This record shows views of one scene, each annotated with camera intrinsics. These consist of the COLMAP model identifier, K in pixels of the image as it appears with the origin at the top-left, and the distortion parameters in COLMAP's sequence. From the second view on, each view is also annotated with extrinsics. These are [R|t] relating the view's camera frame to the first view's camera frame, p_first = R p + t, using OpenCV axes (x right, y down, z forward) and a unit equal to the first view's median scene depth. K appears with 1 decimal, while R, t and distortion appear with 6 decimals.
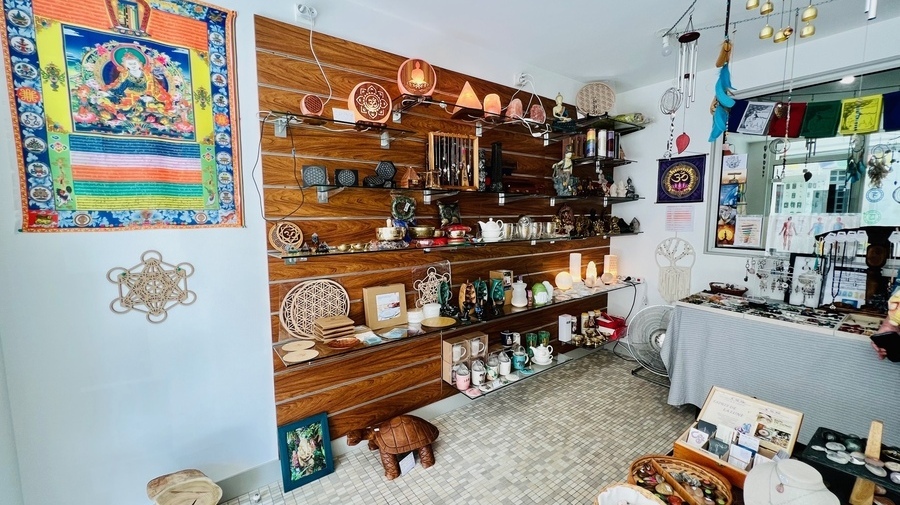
lens RADIAL K [[358.6, 0, 449.7], [0, 358.6, 251.0], [0, 0, 1]] dist [-0.001089, 0.000078]
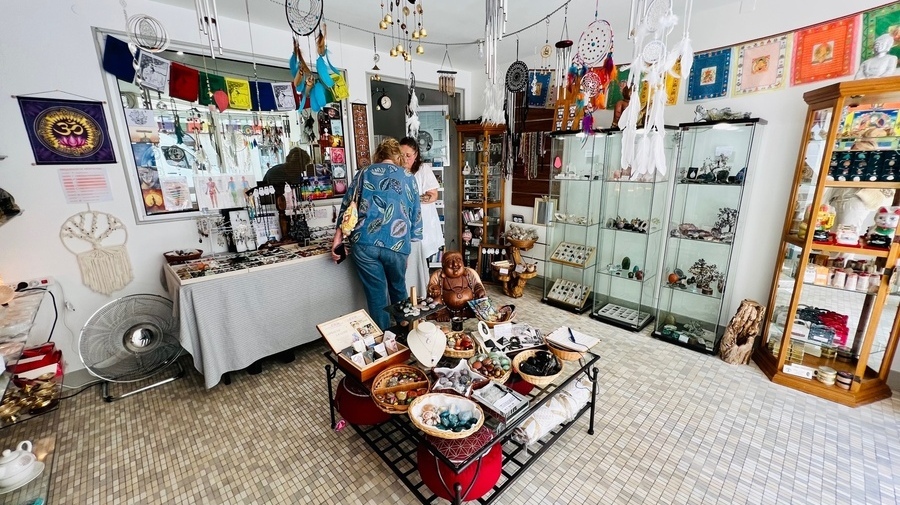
lens RADIAL K [[358.6, 0, 449.9], [0, 358.6, 250.3], [0, 0, 1]] dist [-0.001089, 0.000078]
pose [[-0.123496, -0.238228, 0.963326, -0.228653], [0.120393, 0.959989, 0.252837, -0.061993], [-0.985015, 0.147202, -0.089874, 0.357093]]
